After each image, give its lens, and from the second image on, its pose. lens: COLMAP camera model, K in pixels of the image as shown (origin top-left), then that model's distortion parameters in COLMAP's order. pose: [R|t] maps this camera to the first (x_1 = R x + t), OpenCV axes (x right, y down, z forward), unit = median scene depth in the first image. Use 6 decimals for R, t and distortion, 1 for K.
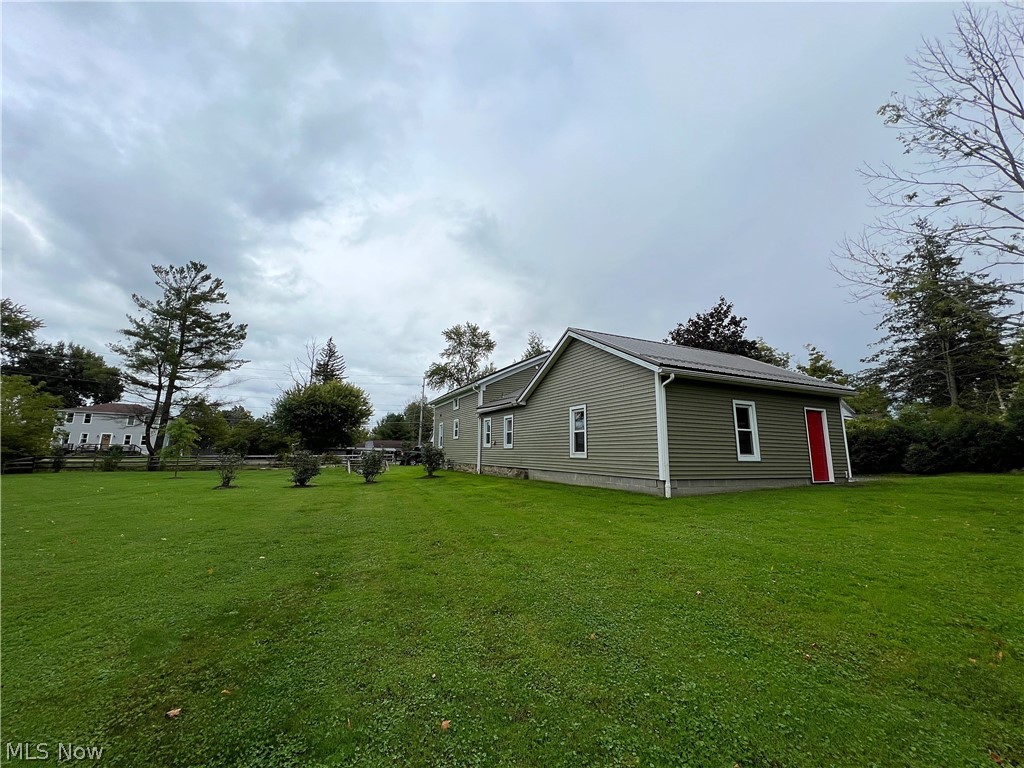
lens RADIAL K [[409.1, 0, 508.9], [0, 409.1, 384.2], [0, 0, 1]] dist [-0.000163, 0.000047]
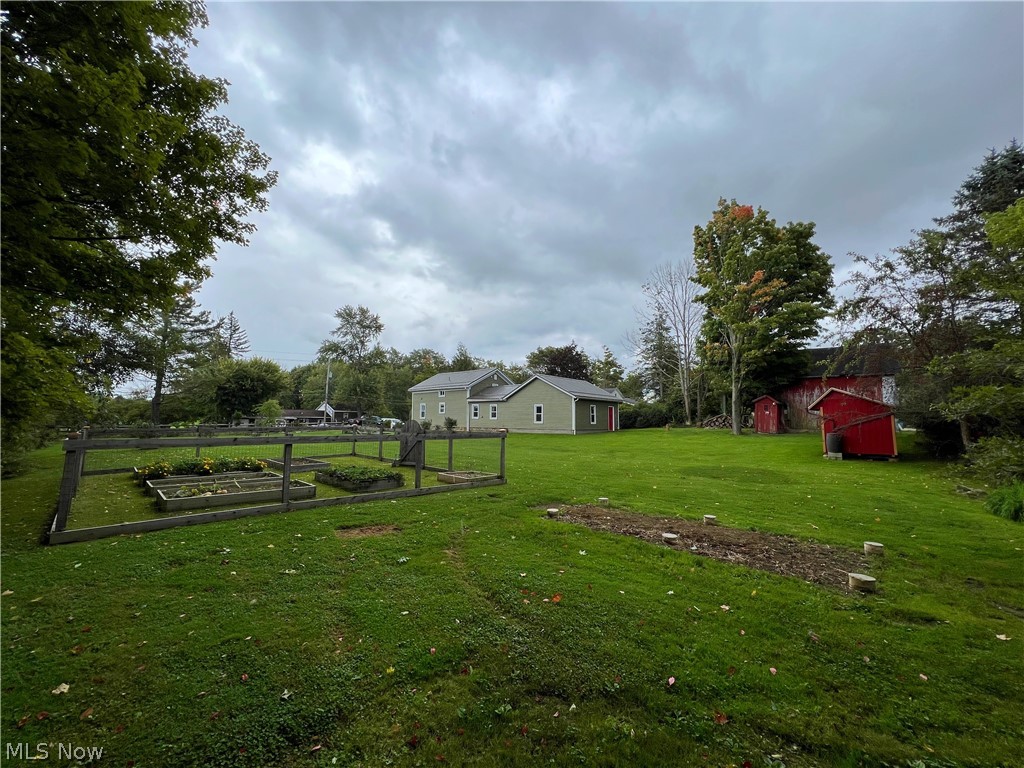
lens RADIAL K [[419.0, 0, 512.1], [0, 419.0, 382.7], [0, 0, 1]] dist [0.000350, 0.000000]
pose [[0.908174, 0.032210, 0.417351, -0.718549], [-0.066008, 0.995581, 0.066800, -0.163580], [-0.413355, -0.088215, 0.906287, -0.880791]]
